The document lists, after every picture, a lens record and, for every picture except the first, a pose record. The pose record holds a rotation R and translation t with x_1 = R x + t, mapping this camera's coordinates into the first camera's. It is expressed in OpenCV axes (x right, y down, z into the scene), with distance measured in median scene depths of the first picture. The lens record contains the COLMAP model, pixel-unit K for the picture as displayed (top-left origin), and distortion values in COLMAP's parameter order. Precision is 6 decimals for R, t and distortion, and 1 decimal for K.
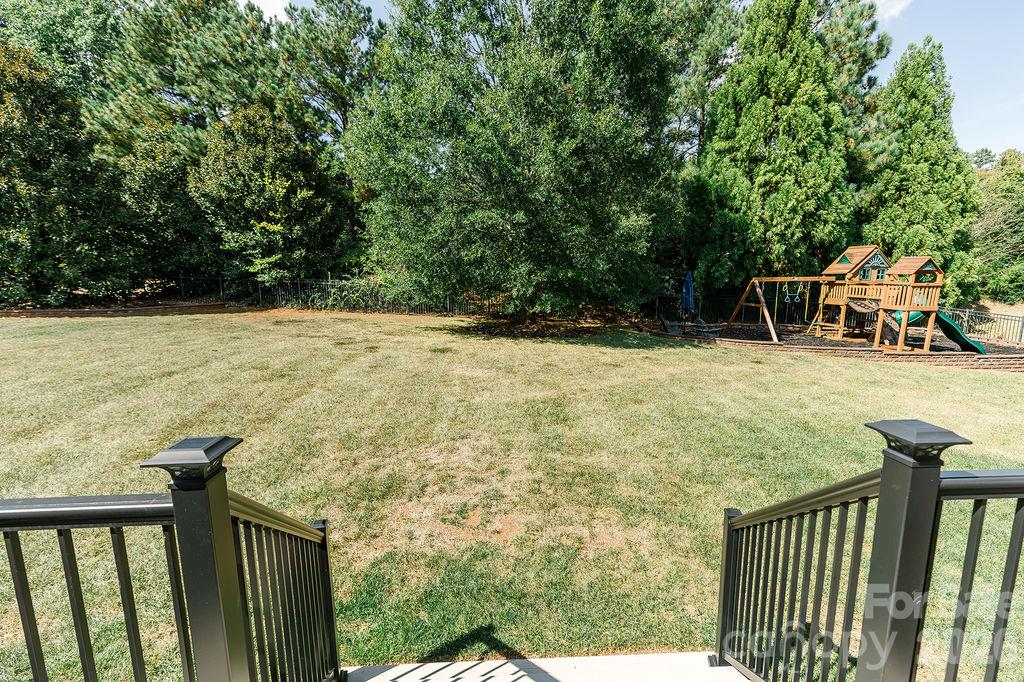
lens RADIAL K [[455.0, 0, 510.6], [0, 455.0, 345.5], [0, 0, 1]] dist [-0.001106, 0.005586]
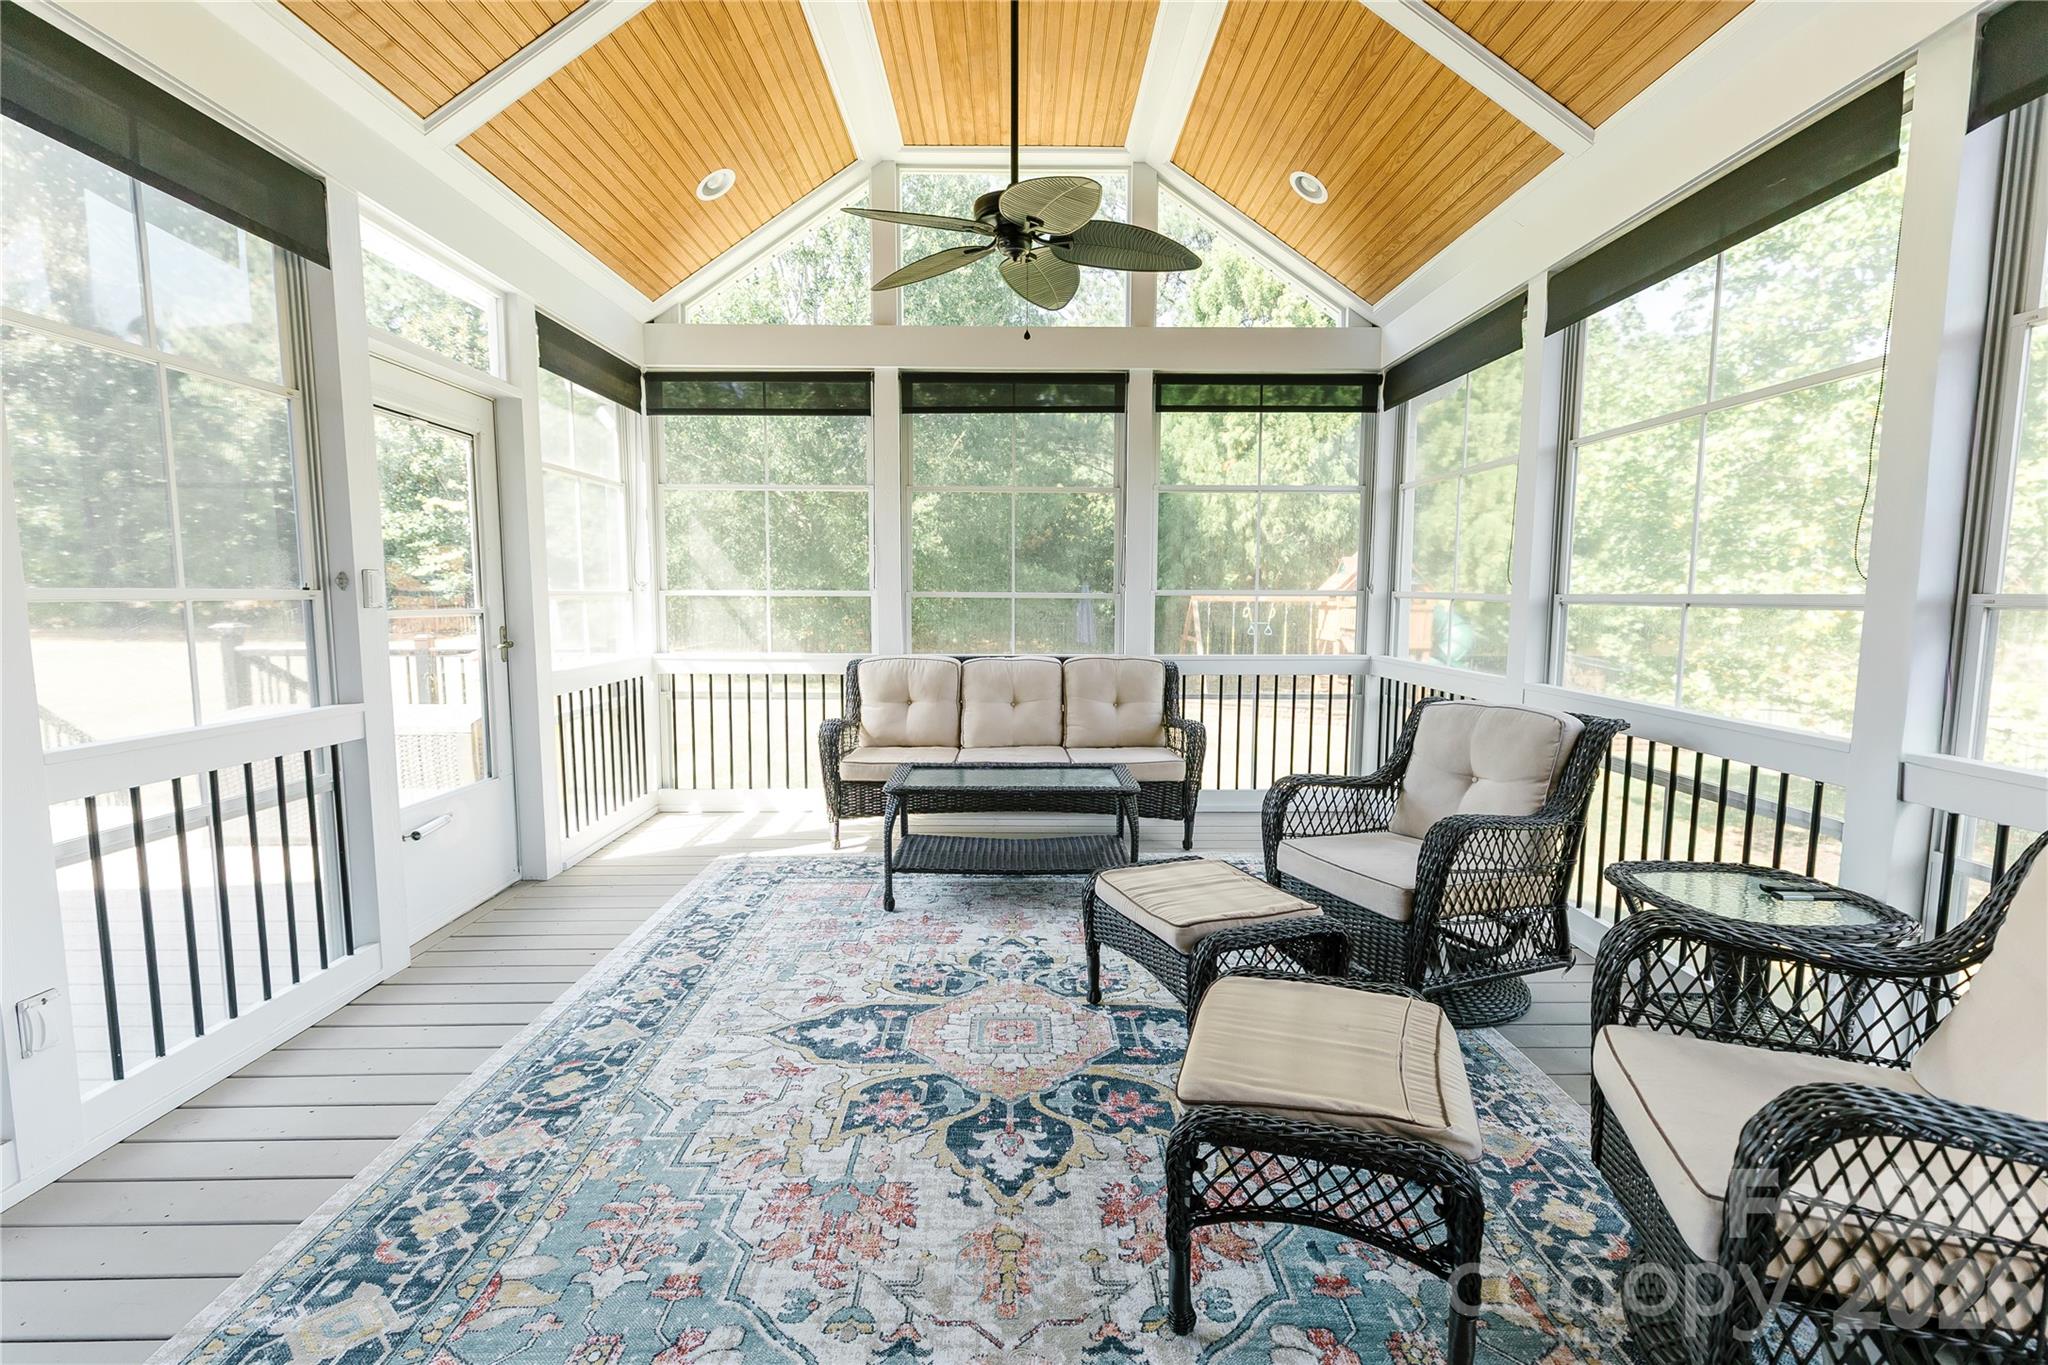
lens RADIAL K [[910.1, 0, 1021.2], [0, 910.1, 691.4], [0, 0, 1]] dist [-0.001106, 0.005586]
pose [[0.999139, 0.017767, -0.037504, 0.295236], [-0.019562, 0.998653, -0.048051, 0.038252], [0.036600, 0.048743, 0.998141, -0.196389]]
